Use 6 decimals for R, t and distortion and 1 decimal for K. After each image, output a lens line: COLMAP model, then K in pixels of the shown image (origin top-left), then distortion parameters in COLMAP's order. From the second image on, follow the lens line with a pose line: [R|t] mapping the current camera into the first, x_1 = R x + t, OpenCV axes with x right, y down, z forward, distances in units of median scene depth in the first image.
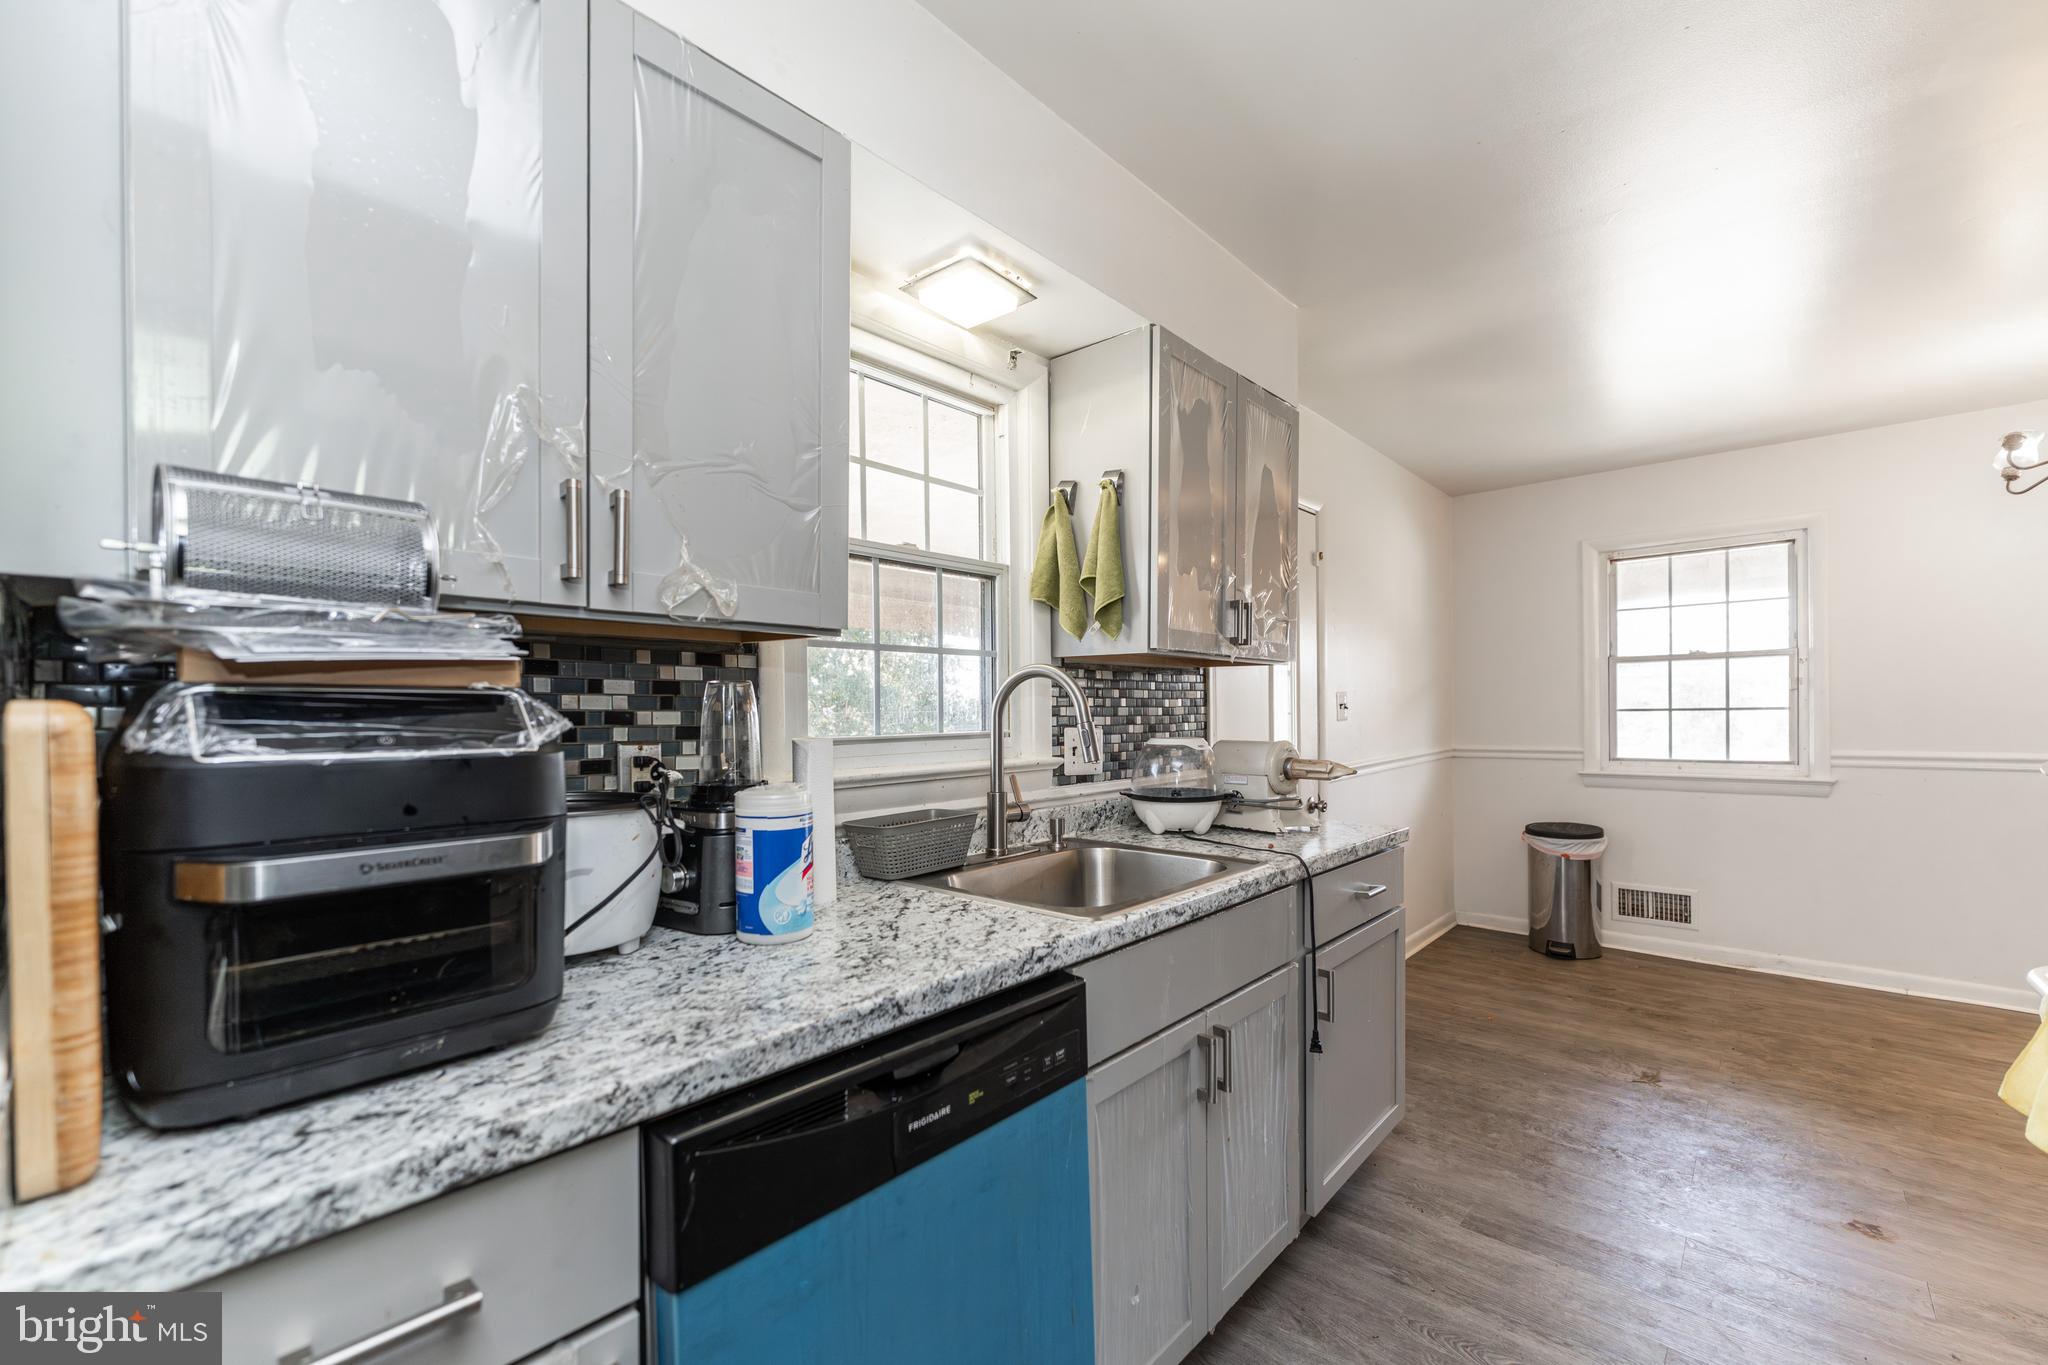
lens RADIAL K [[820.4, 0, 1026.1], [0, 820.4, 712.9], [0, 0, 1]] dist [0.000326, 0.000158]
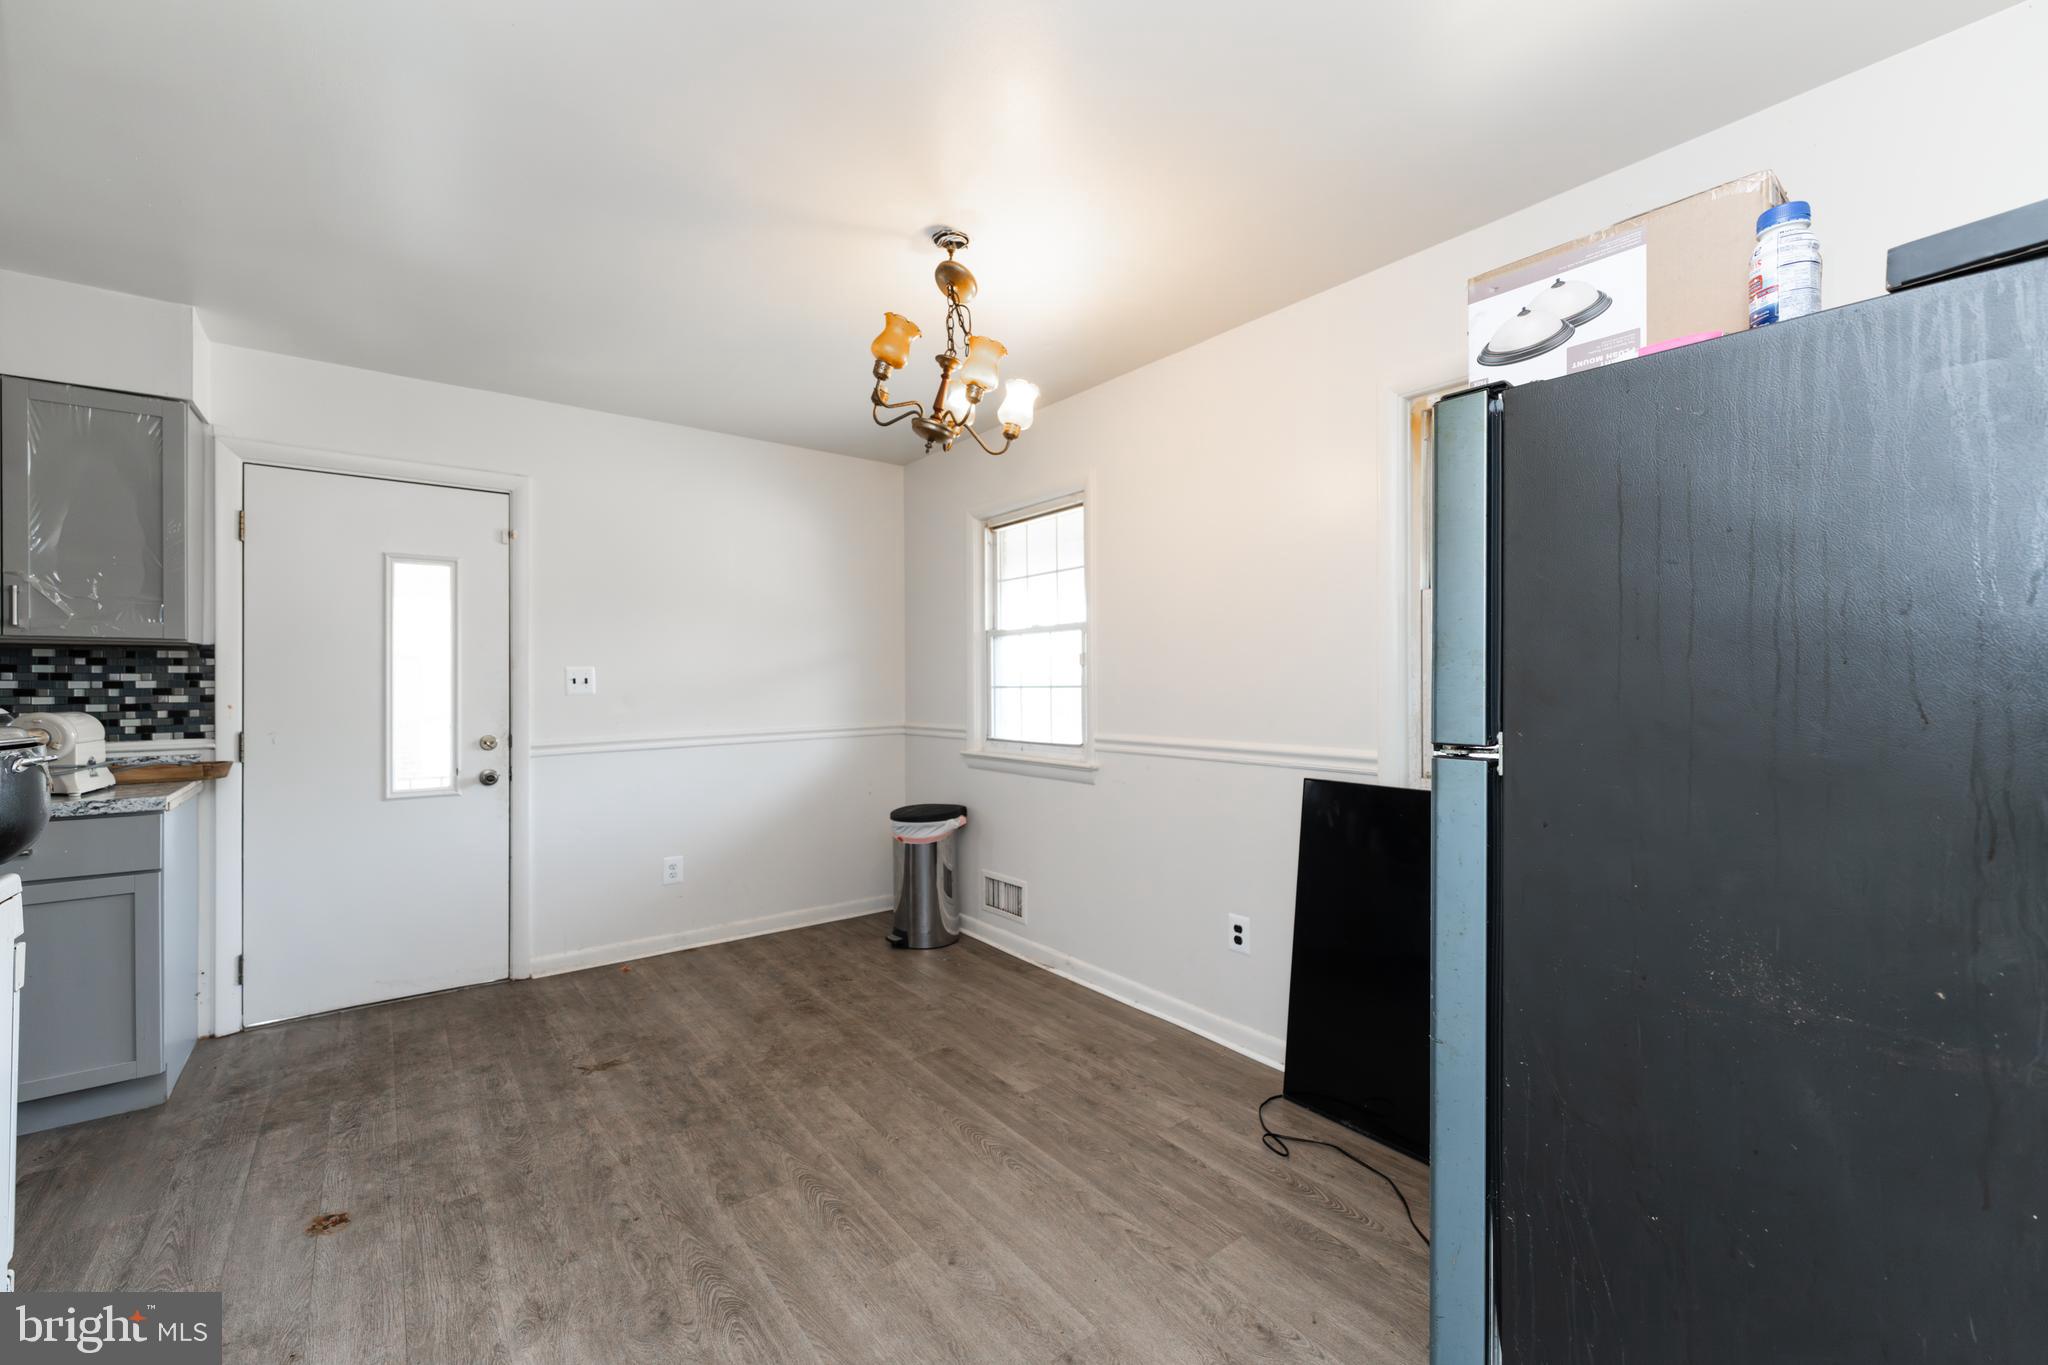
lens RADIAL K [[819.2, 0, 1024.0], [0, 819.2, 682.5], [0, 0, 1]] dist [0.000585, 0.000061]
pose [[0.986423, 0.008088, -0.164024, 1.018620], [-0.008272, 0.999966, -0.000438, -0.009474], [0.164015, 0.001789, 0.986456, 0.088542]]
